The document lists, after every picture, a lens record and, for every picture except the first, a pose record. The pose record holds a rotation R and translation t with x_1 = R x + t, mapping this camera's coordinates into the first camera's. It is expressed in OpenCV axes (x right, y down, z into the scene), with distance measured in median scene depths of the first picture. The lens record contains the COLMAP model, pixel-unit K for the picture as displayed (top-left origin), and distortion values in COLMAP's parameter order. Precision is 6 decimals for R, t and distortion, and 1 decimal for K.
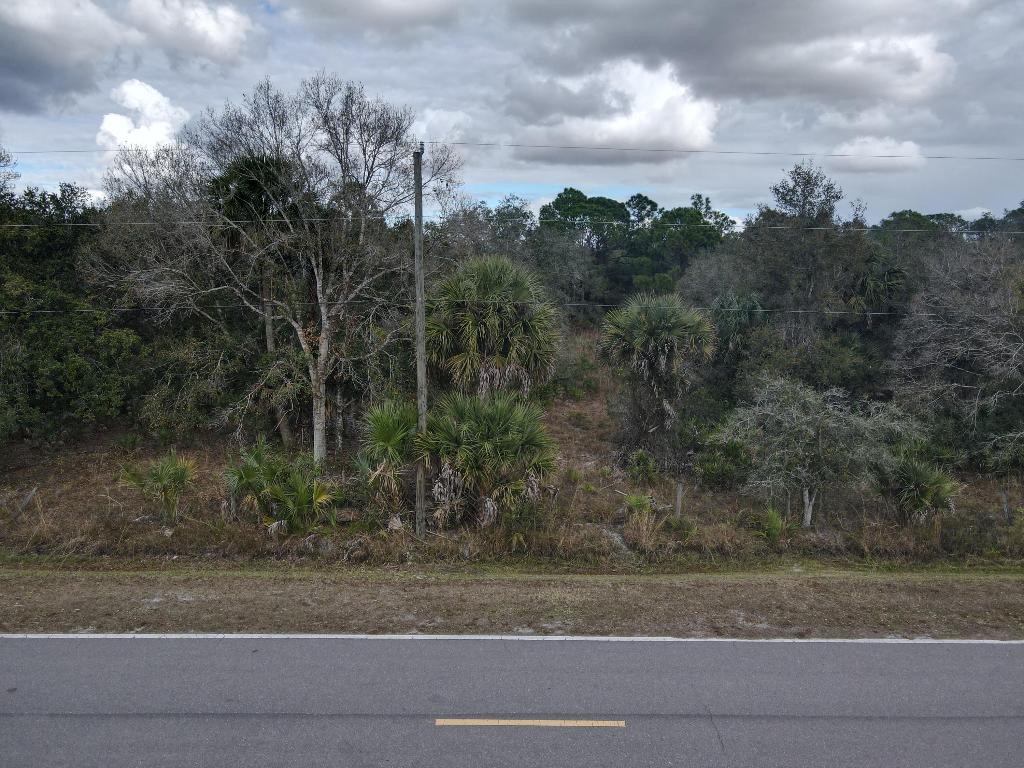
lens RADIAL K [[743.4, 0, 512.5], [0, 743.4, 385.2], [0, 0, 1]] dist [0.010413, 0.010228]
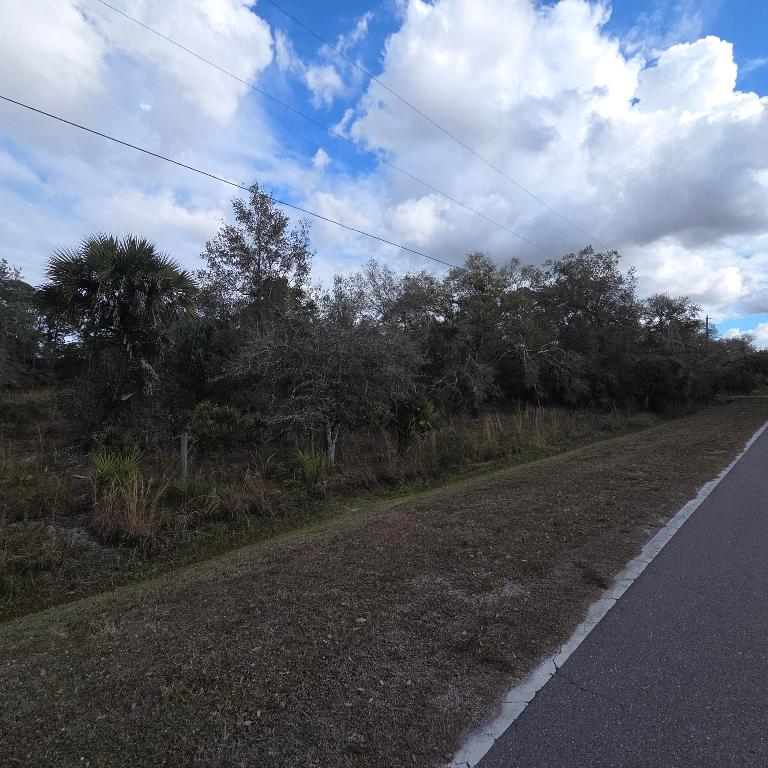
lens RADIAL K [[406.5, 0, 384.3], [0, 406.5, 382.9], [0, 0, 1]] dist [-0.003173, -0.001155]
pose [[0.695253, 0.005502, 0.718744, 0.080198], [0.112958, 0.986709, -0.116819, 0.155713], [-0.709834, 0.162407, 0.685390, 0.605803]]
